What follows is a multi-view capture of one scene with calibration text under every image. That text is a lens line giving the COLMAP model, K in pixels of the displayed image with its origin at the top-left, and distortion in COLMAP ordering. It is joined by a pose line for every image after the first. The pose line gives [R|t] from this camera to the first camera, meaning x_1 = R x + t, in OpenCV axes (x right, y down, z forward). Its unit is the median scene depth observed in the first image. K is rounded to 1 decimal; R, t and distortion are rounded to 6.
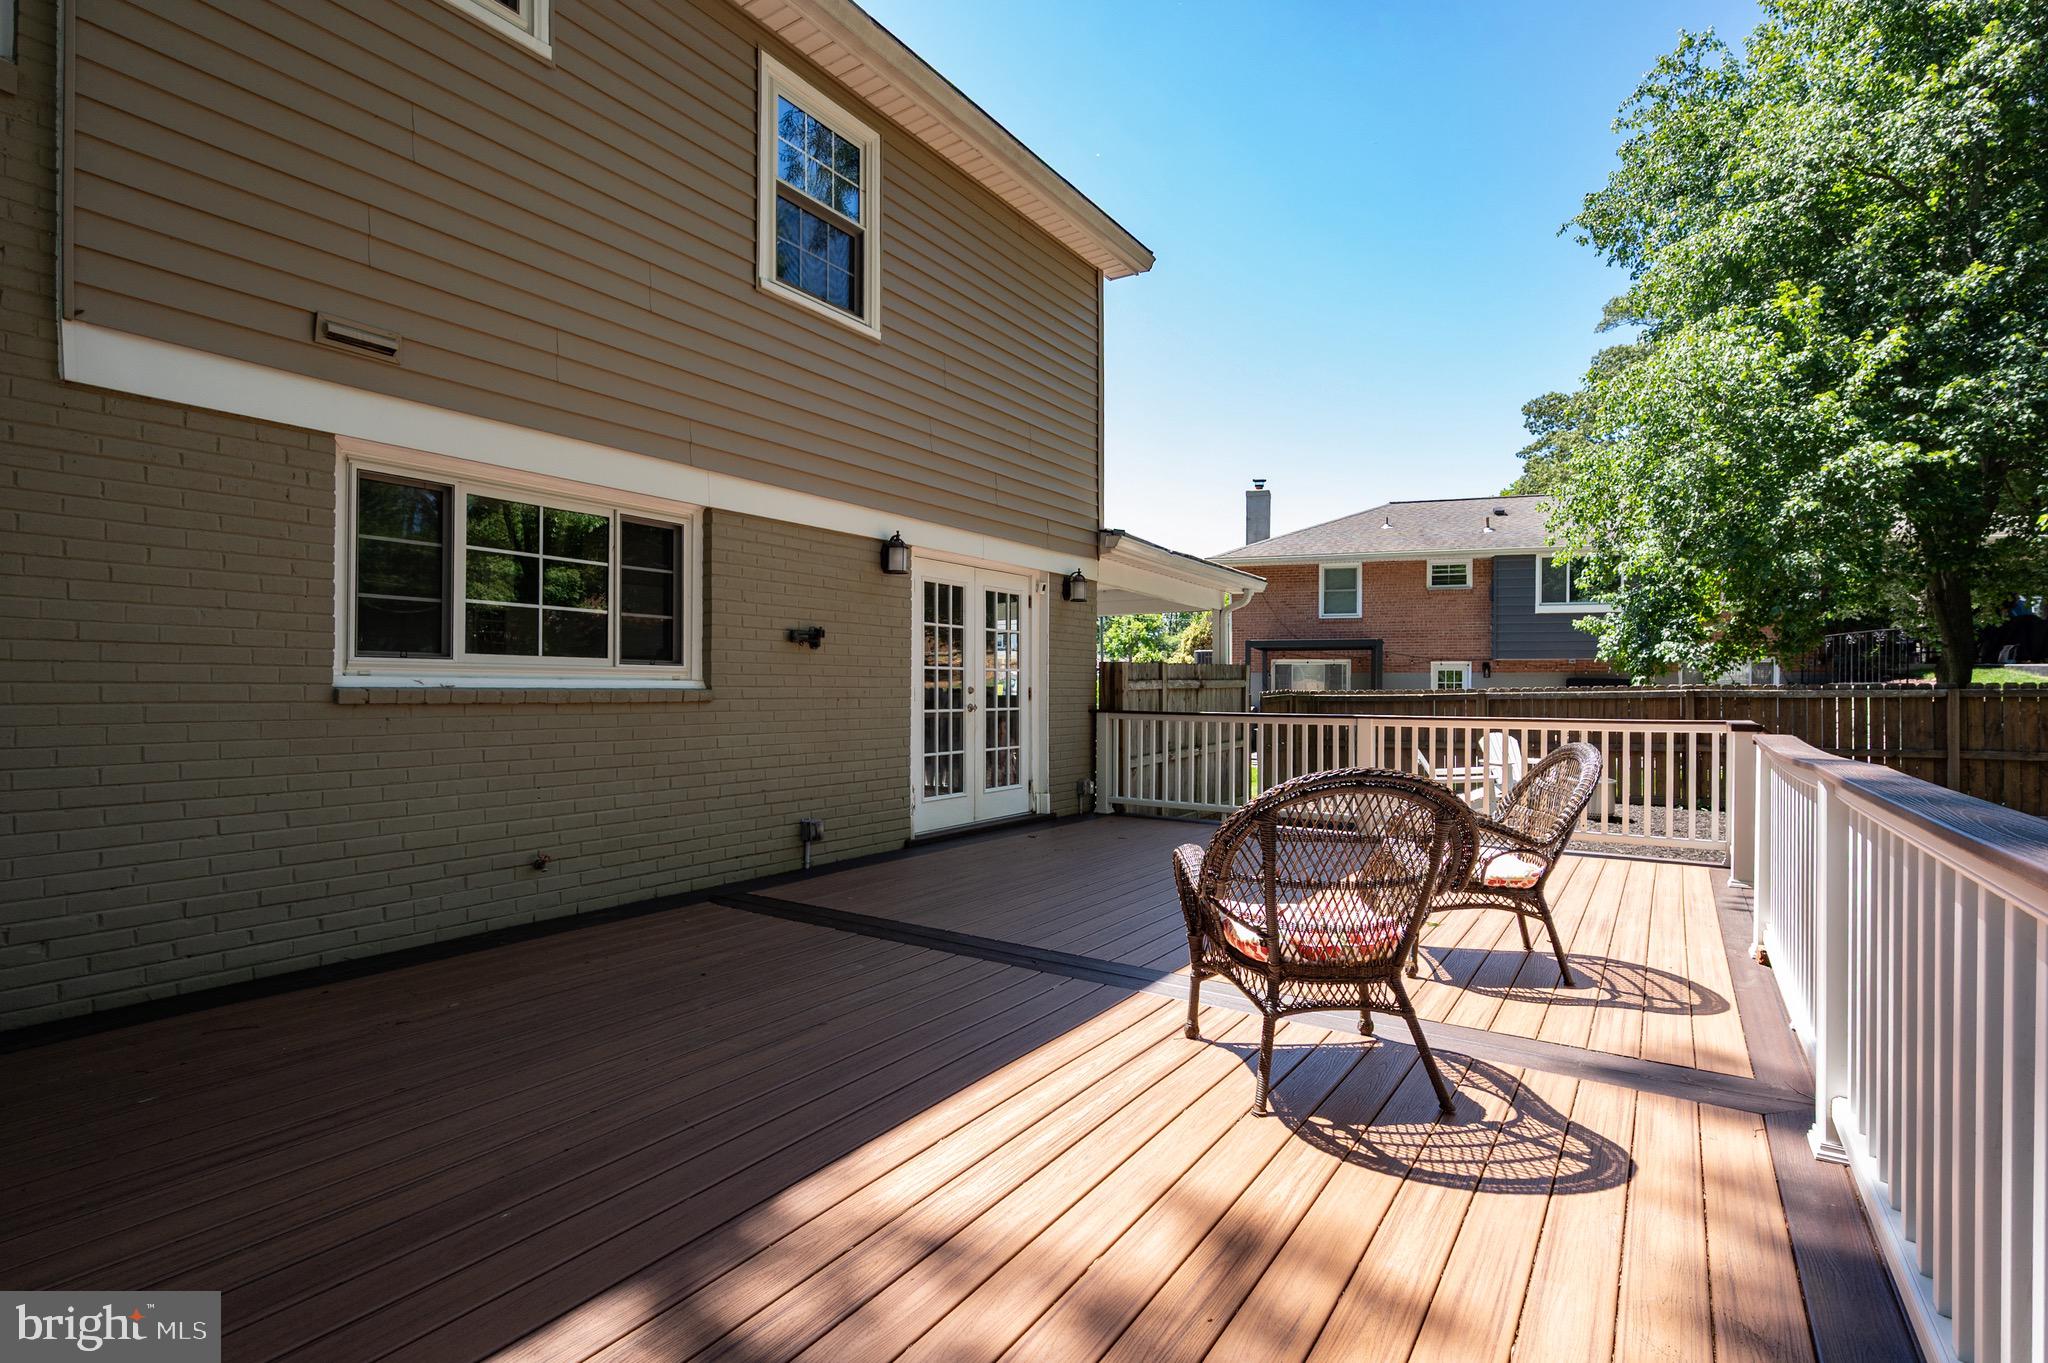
lens RADIAL K [[955.4, 0, 1024.0], [0, 955.4, 681.5], [0, 0, 1]] dist [-0.001553, -0.000088]
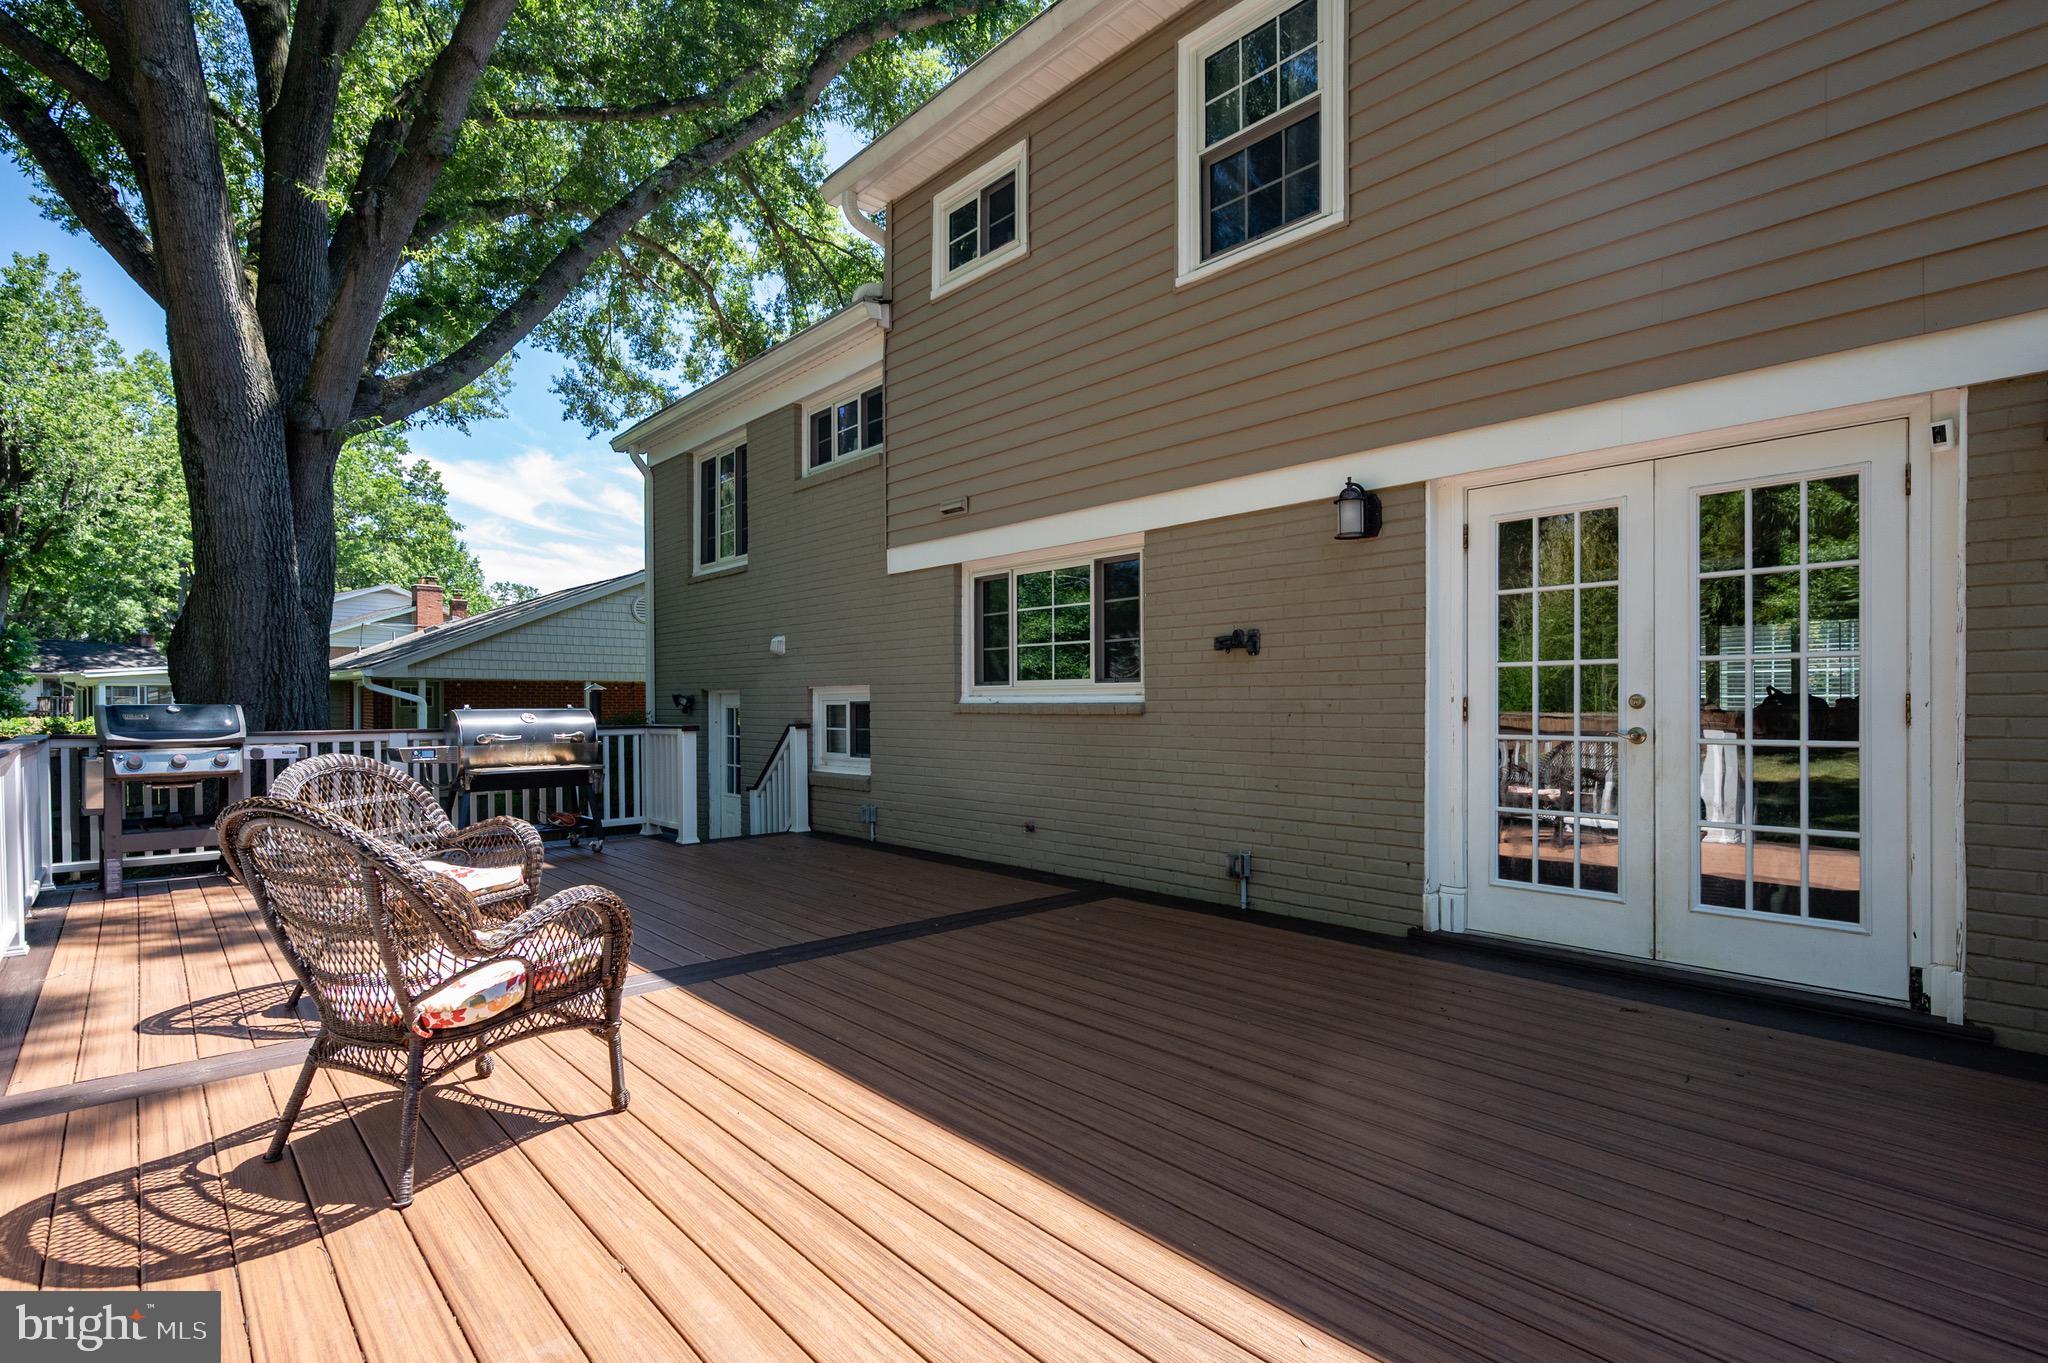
lens RADIAL K [[956.3, 0, 1022.5], [0, 956.3, 698.6], [0, 0, 1]] dist [-0.001952, 0.000300]
pose [[-0.227989, -0.008593, -0.973626, 0.898748], [0.010831, 0.999877, -0.011361, 0.016930], [0.973603, -0.013136, -0.227868, 1.361045]]
